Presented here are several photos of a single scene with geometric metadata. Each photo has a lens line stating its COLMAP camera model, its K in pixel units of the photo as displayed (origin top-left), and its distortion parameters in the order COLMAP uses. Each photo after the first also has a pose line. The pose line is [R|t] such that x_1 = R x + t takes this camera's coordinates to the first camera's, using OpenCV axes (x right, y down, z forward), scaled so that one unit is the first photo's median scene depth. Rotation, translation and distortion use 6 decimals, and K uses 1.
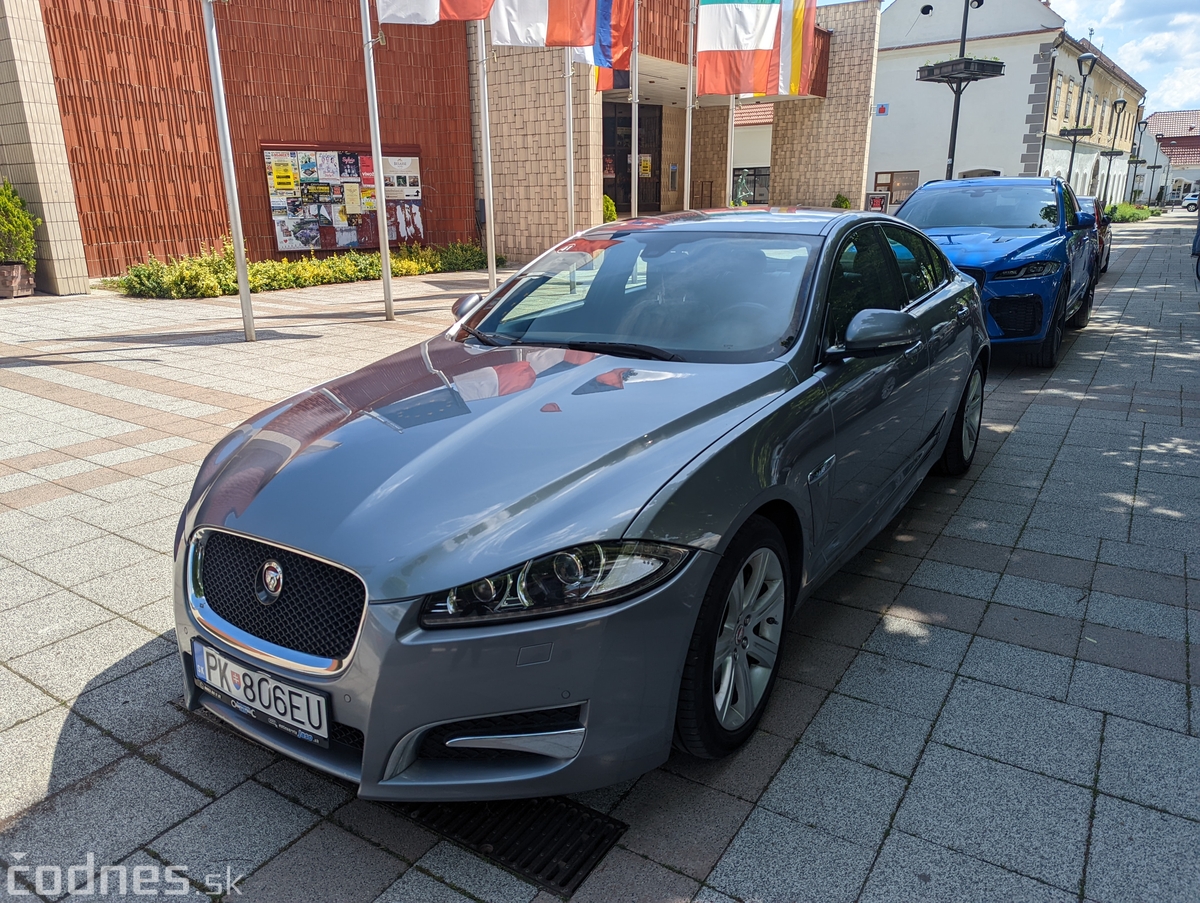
lens RADIAL K [[835.3, 0, 593.6], [0, 835.3, 447.9], [0, 0, 1]] dist [0.057436, -0.046197]
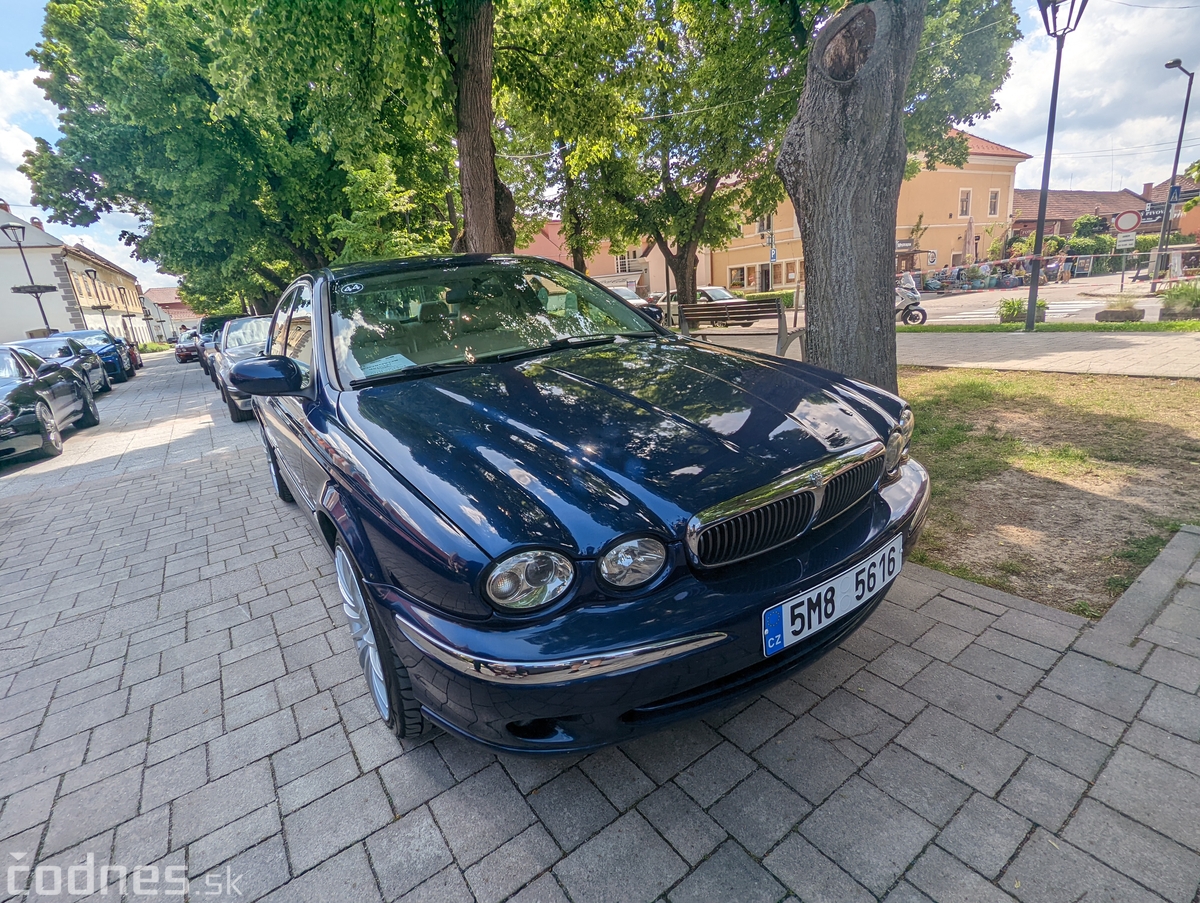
lens RADIAL K [[566.7, 0, 600.0], [0, 566.7, 451.5], [0, 0, 1]] dist [0.000356, 0.000350]
pose [[0.365708, -0.257822, 0.894307, -0.263715], [0.335524, 0.932779, 0.131708, 0.150193], [-0.868148, 0.251895, 0.427630, -0.468920]]
